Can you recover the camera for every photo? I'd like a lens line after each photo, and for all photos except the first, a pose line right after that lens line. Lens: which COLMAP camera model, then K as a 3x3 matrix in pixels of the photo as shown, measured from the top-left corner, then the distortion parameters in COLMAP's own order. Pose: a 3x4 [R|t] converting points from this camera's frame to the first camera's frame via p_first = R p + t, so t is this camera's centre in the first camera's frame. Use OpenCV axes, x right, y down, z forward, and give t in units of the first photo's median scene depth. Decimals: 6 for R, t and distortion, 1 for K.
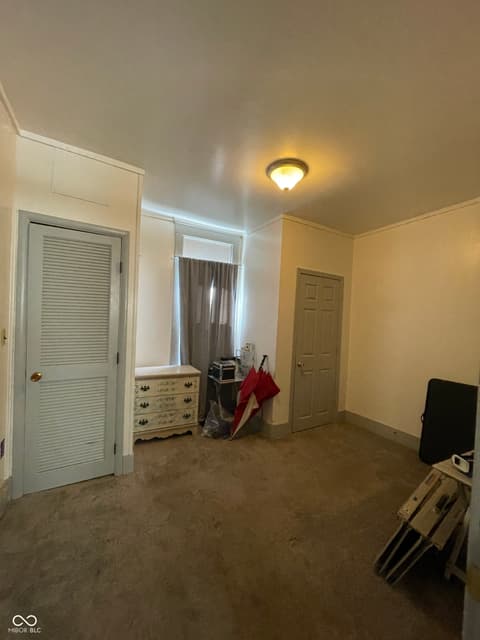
lens RADIAL K [[258.7, 0, 241.3], [0, 258.7, 319.3], [0, 0, 1]] dist [-0.002697, 0.000131]
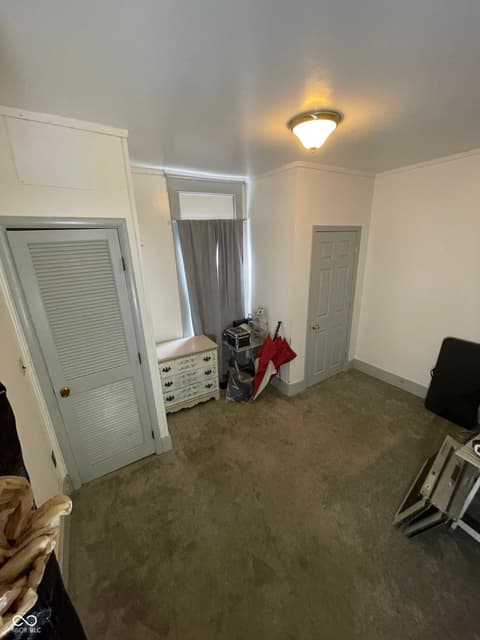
lens RADIAL K [[258.7, 0, 241.3], [0, 258.7, 319.3], [0, 0, 1]] dist [-0.002697, 0.000131]
pose [[0.996654, -0.081044, 0.010647, -0.069553], [0.074304, 0.952543, 0.295197, -0.185532], [-0.034066, -0.293418, 0.955377, 0.071671]]
